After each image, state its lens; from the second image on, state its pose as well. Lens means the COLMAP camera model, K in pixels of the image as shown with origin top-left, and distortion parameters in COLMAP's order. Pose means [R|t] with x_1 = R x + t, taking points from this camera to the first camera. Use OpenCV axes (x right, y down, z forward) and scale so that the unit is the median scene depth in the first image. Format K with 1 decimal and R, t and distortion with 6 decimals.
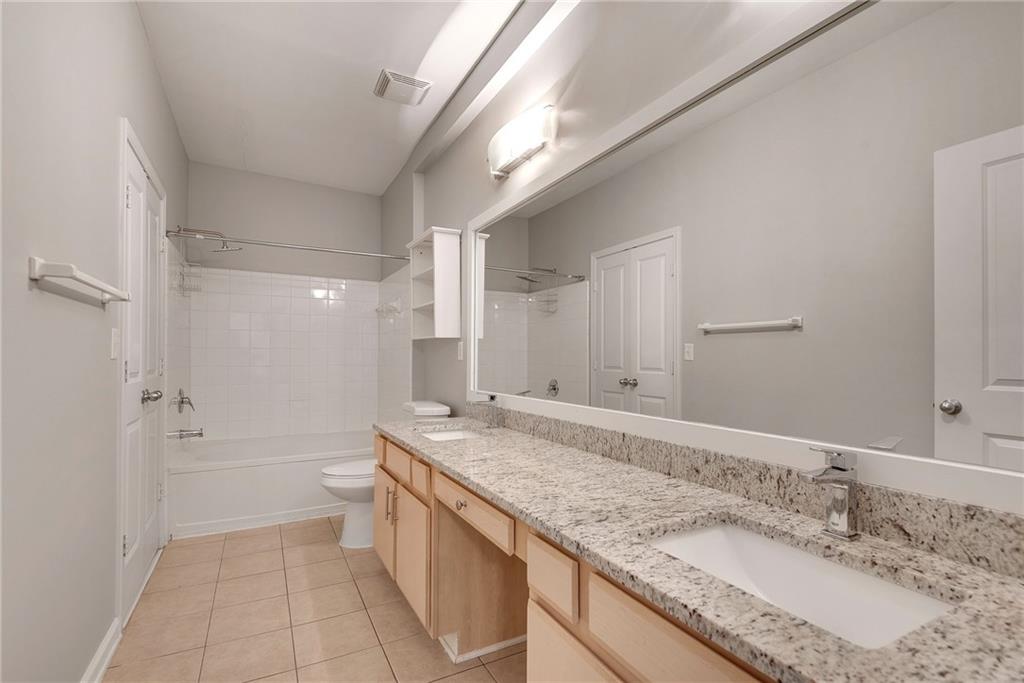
lens RADIAL K [[468.7, 0, 515.6], [0, 468.7, 348.0], [0, 0, 1]] dist [0.014153, -0.000750]
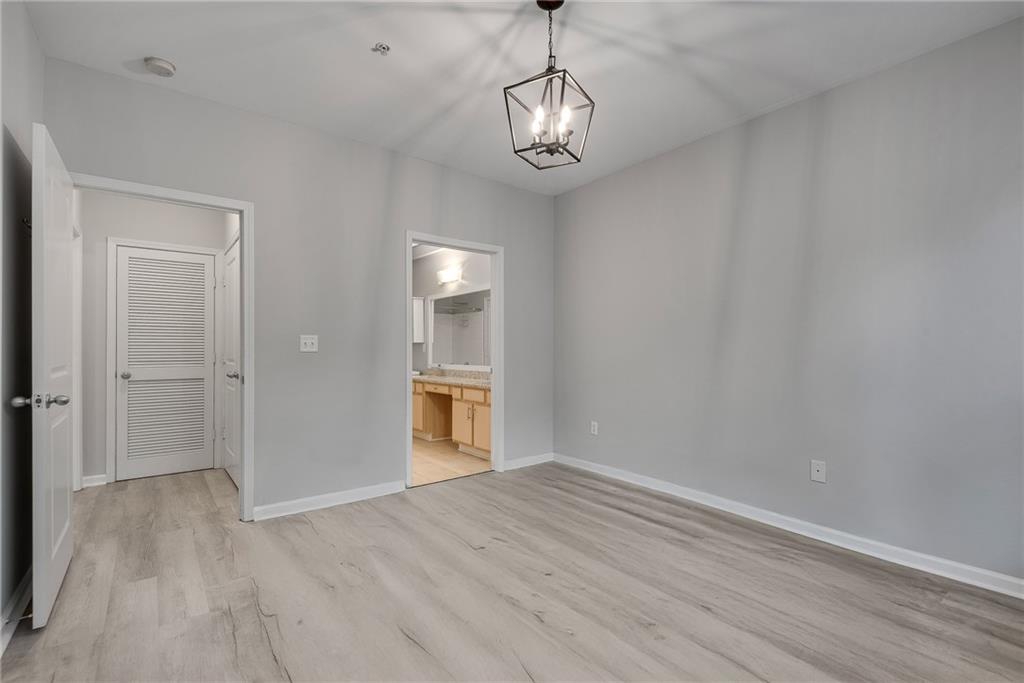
lens RADIAL K [[468.7, 0, 515.6], [0, 468.7, 348.0], [0, 0, 1]] dist [0.014153, -0.000750]
pose [[0.987457, -0.009128, 0.157625, -0.041171], [0.006526, 0.999834, 0.017021, -0.038528], [-0.157754, -0.015779, 0.987352, -1.779411]]
